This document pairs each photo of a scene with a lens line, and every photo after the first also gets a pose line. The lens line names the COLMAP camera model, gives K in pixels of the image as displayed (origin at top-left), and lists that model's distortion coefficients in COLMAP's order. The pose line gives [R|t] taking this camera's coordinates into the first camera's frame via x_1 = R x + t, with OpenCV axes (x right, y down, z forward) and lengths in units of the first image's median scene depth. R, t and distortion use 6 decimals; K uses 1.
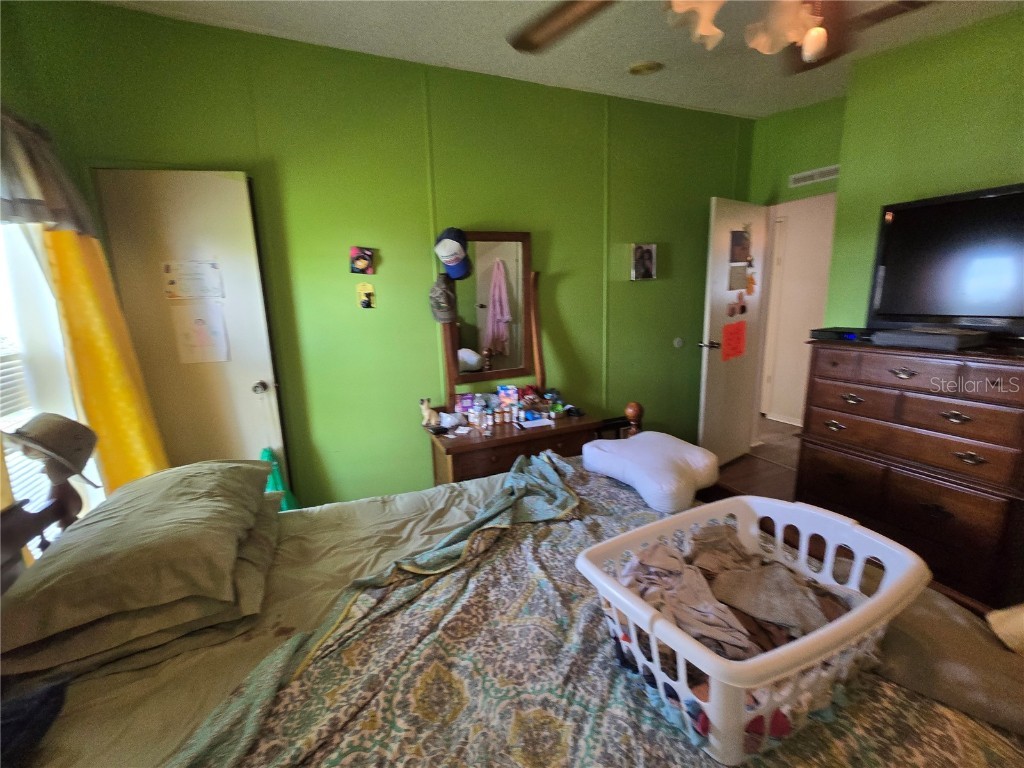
lens RADIAL K [[423.5, 0, 518.4], [0, 423.5, 380.4], [0, 0, 1]] dist [0.001806, 0.000028]
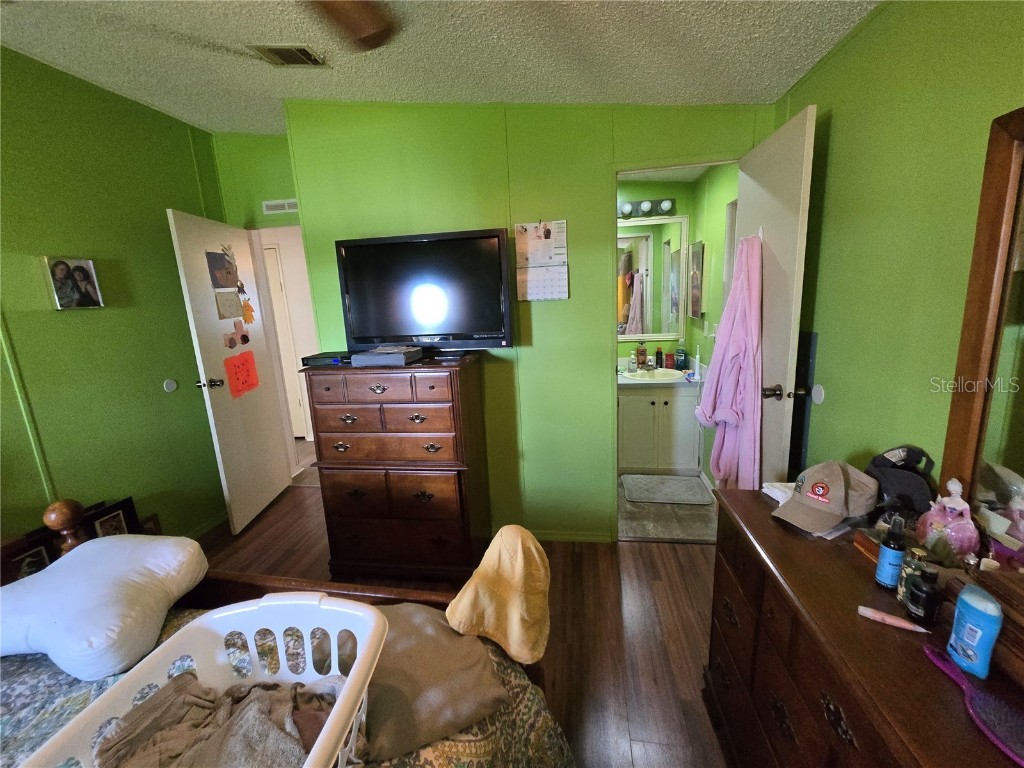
lens RADIAL K [[423.5, 0, 506.0], [0, 423.5, 382.5], [0, 0, 1]] dist [0.001806, 0.000028]
pose [[0.552885, -0.157485, 0.818240, 0.152750], [0.198899, 0.978534, 0.053941, -0.024732], [-0.809171, 0.132924, 0.572341, 0.063439]]
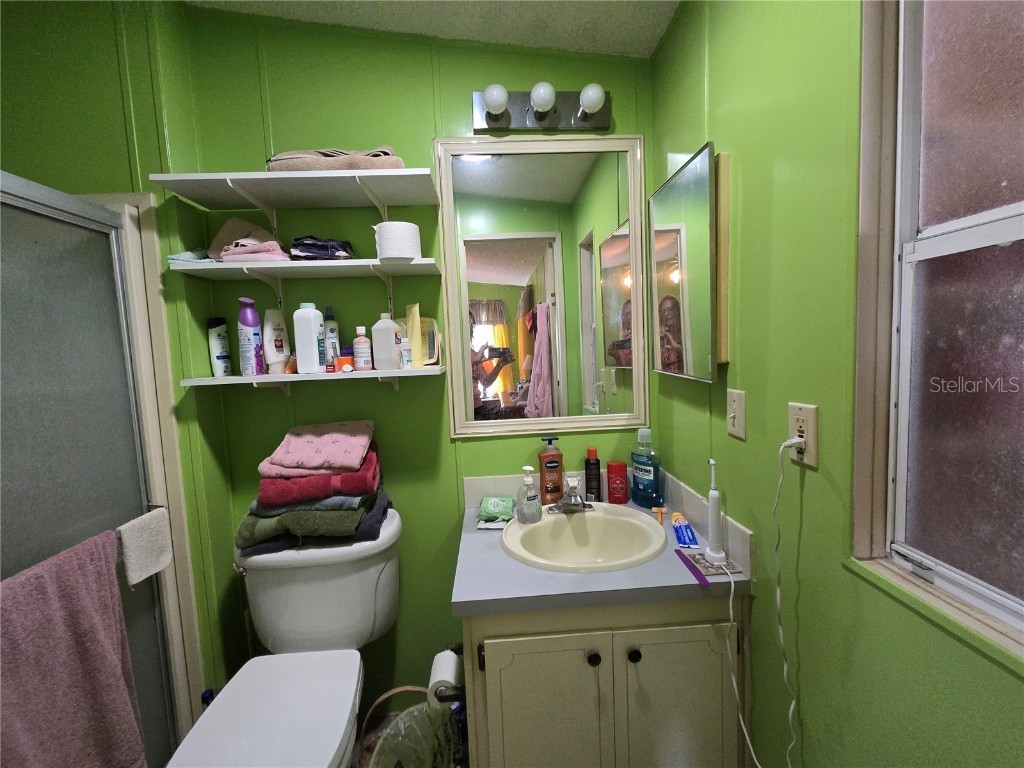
lens RADIAL K [[423.5, 0, 511.8], [0, 423.5, 382.6], [0, 0, 1]] dist [0.001806, 0.000028]
pose [[0.364063, -0.056270, 0.929673, 0.709319], [0.218123, 0.975565, -0.026370, -0.045172], [-0.905472, 0.212384, 0.367441, 0.218257]]
